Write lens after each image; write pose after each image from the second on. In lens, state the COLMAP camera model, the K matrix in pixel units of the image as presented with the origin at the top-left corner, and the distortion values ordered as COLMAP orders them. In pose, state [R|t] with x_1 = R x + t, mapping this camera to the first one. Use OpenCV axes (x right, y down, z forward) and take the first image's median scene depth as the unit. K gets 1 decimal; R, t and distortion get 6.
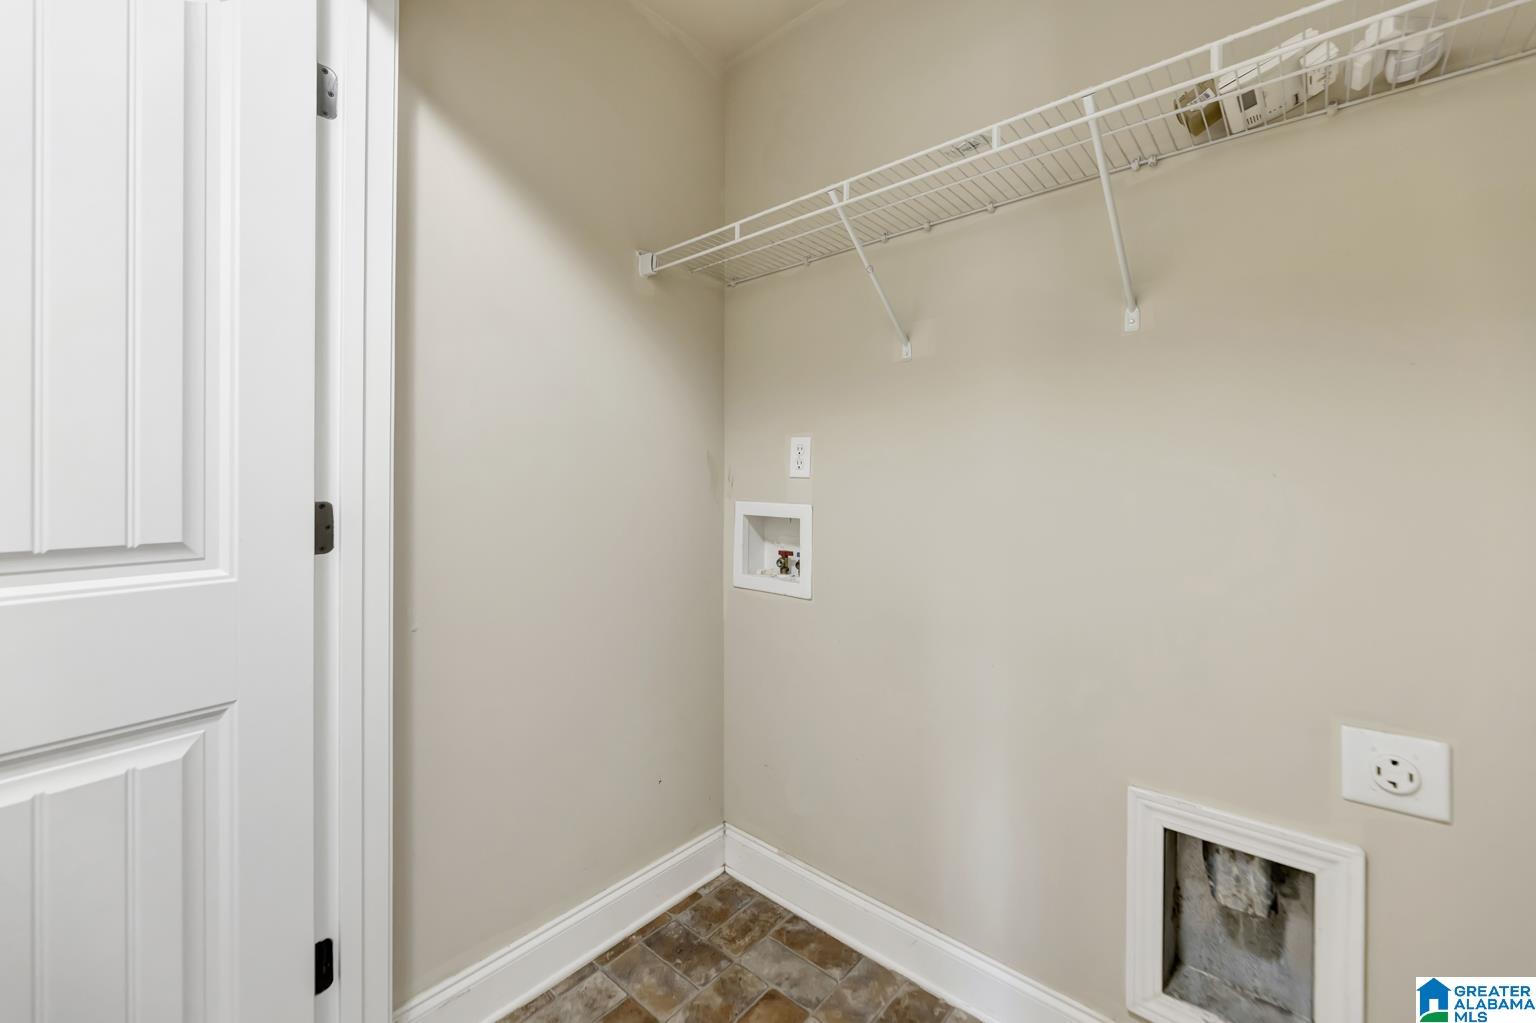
lens RADIAL K [[627.4, 0, 765.2], [0, 627.4, 485.0], [0, 0, 1]] dist [0.000592, -0.000306]
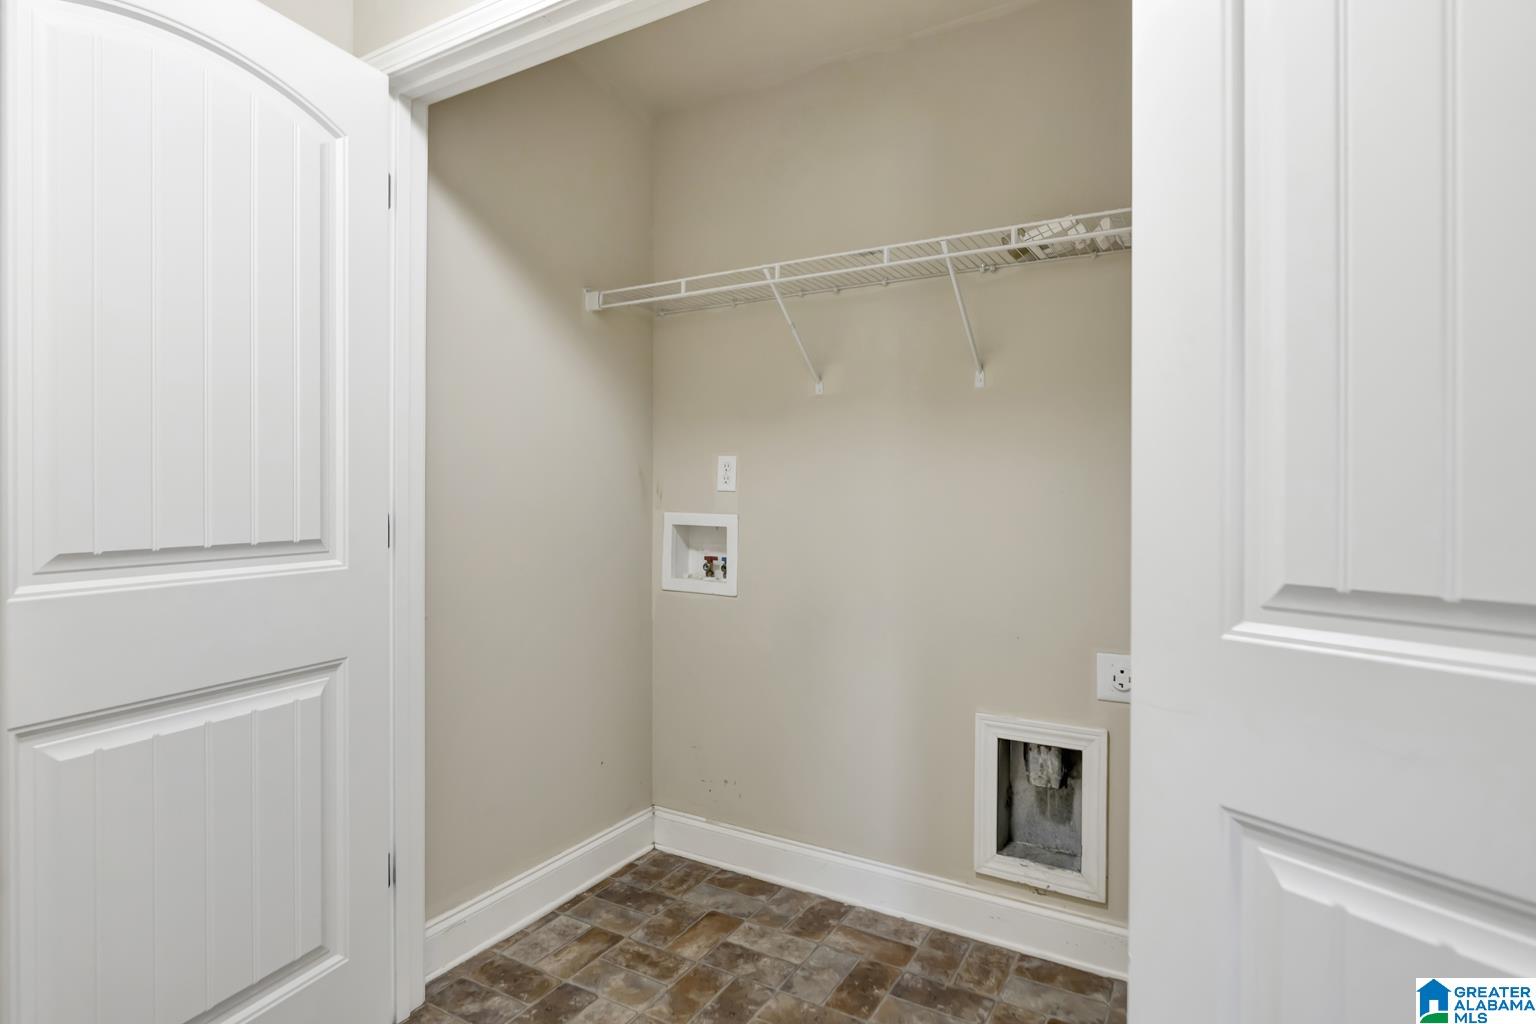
lens RADIAL K [[811.9, 0, 766.9], [0, 811.9, 505.0], [0, 0, 1]] dist [0.000158, 0.000305]
pose [[0.981537, -0.000731, 0.191269, -0.189512], [-0.001104, 0.999954, 0.009487, -0.000825], [-0.191267, -0.009523, 0.981492, -0.574199]]
